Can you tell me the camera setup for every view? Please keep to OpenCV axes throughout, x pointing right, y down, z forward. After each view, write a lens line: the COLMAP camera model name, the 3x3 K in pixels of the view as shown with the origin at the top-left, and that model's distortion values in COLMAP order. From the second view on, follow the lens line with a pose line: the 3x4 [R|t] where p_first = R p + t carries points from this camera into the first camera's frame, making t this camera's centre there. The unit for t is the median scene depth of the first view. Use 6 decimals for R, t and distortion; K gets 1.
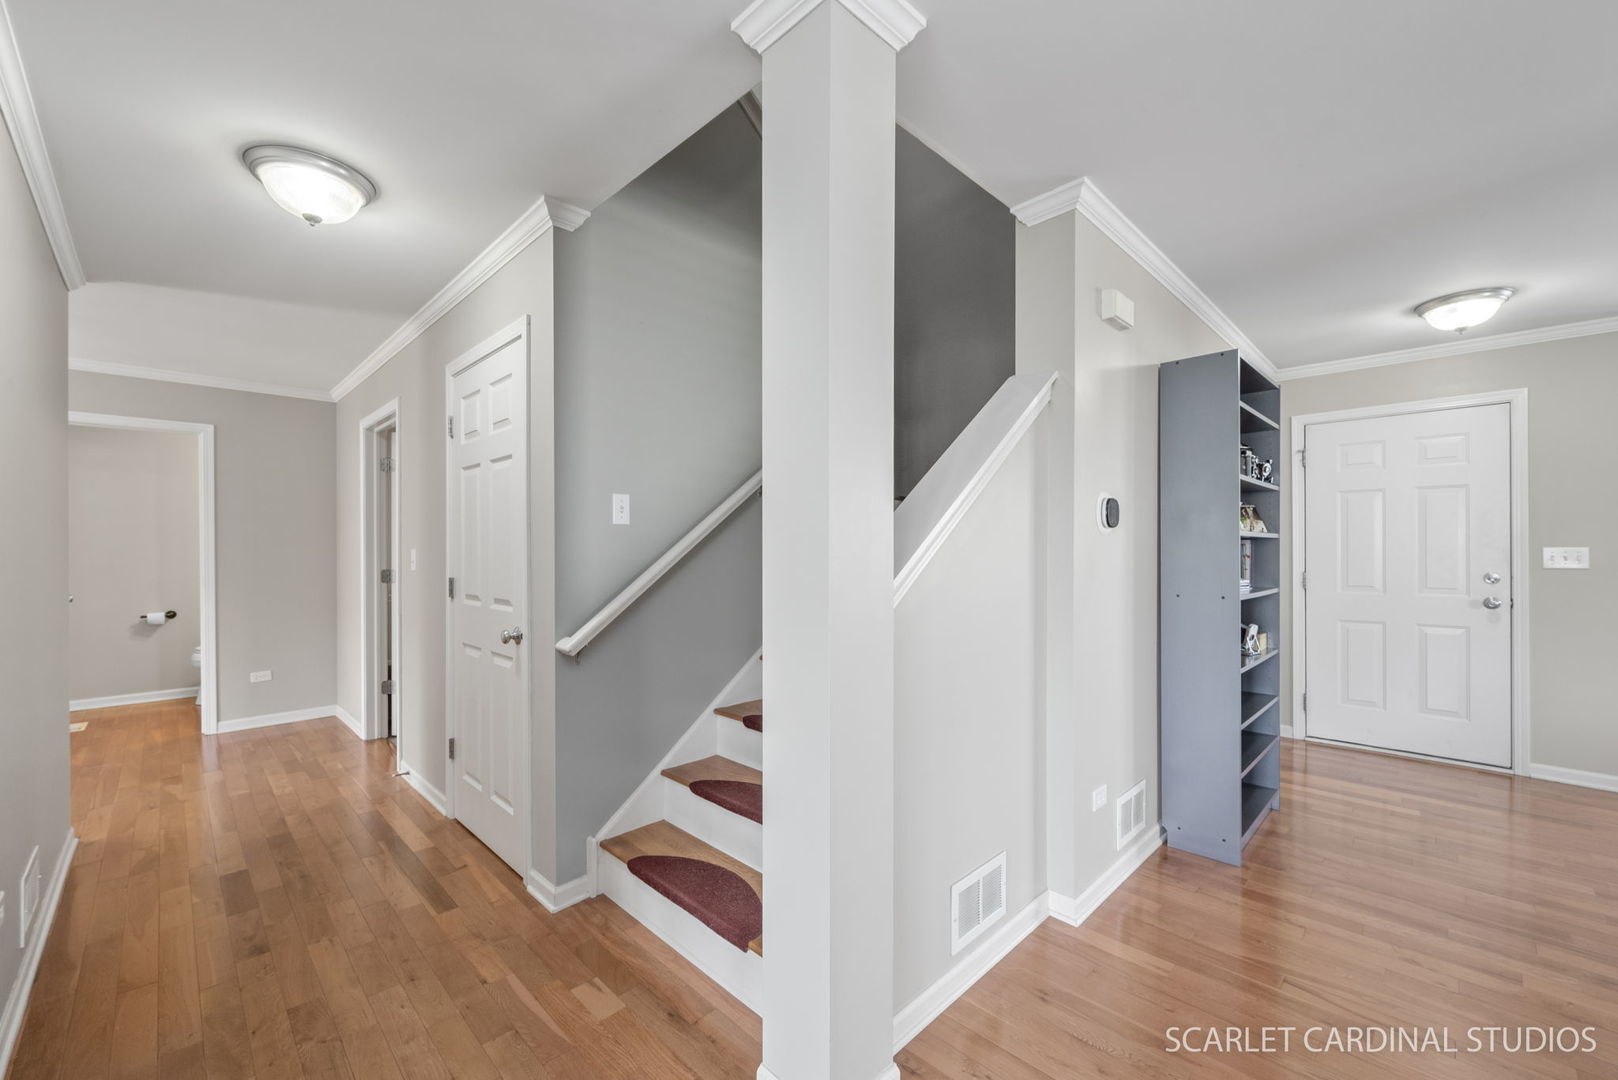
lens RADIAL K [[644.1, 0, 809.9], [0, 644.1, 542.8], [0, 0, 1]] dist [0.004204, -0.000188]
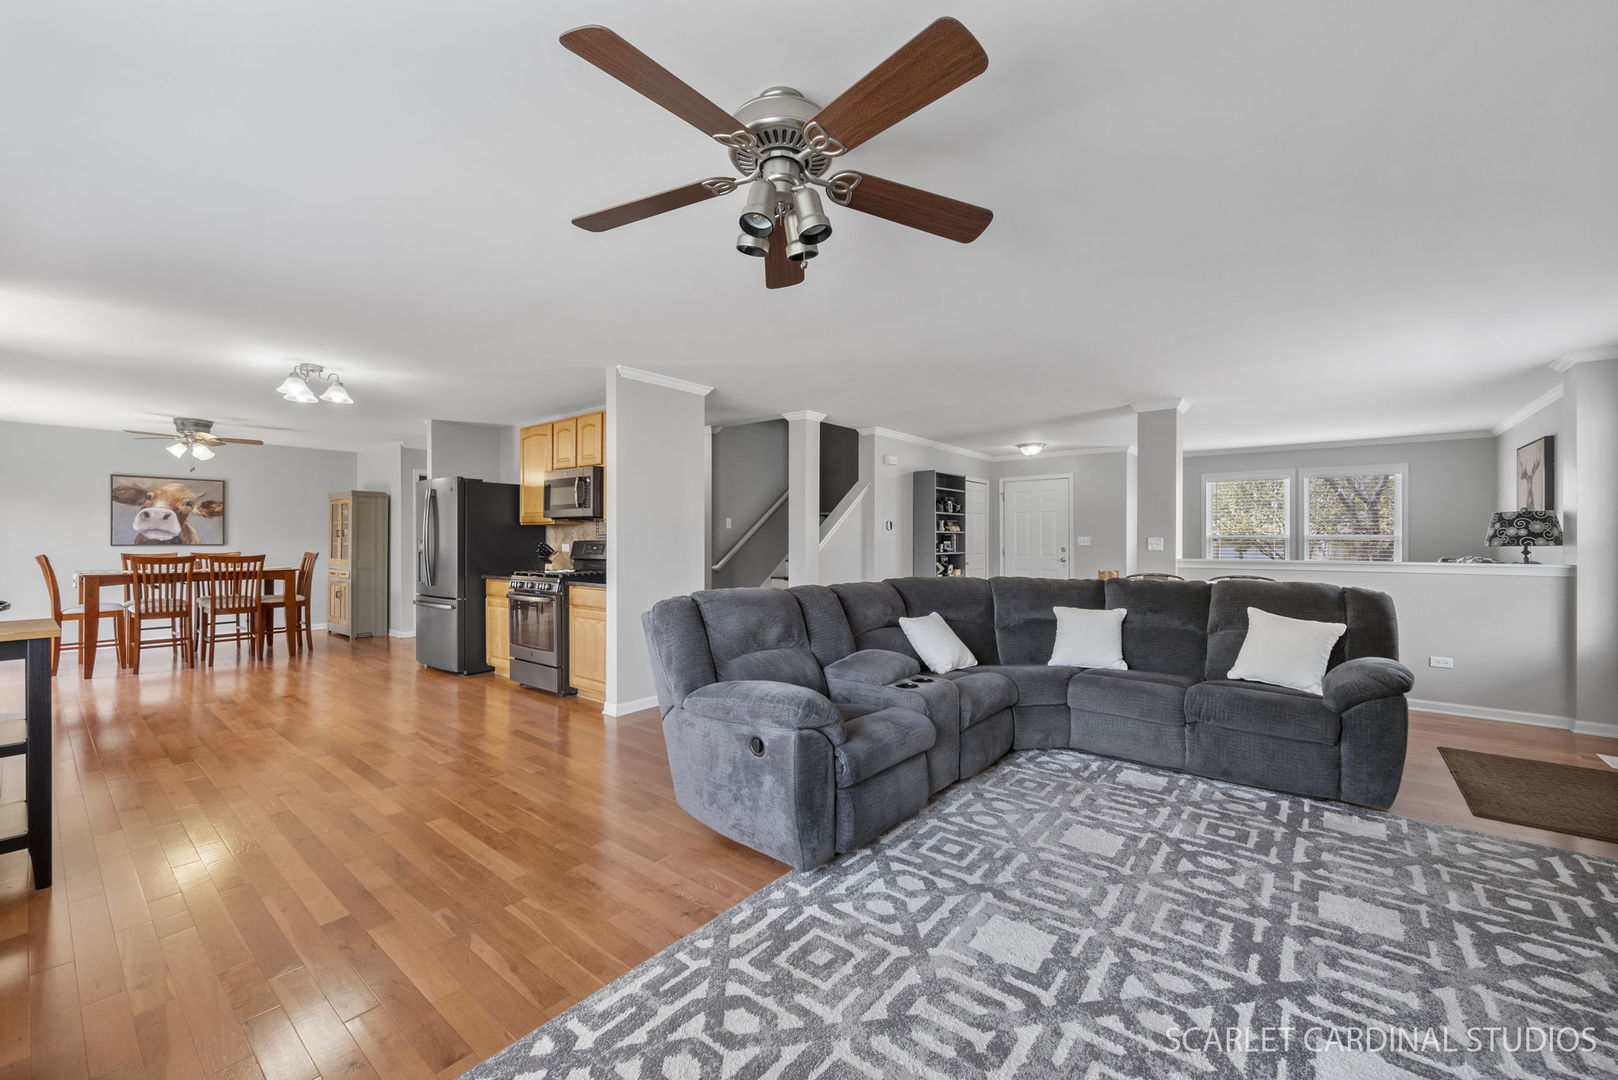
lens RADIAL K [[644.1, 0, 812.1], [0, 644.1, 538.1], [0, 0, 1]] dist [0.004204, -0.000188]
pose [[0.993821, 0.001674, 0.110982, -0.260278], [-0.002161, 0.999989, 0.004269, 0.003615], [-0.110974, -0.004483, 0.993813, -2.143067]]
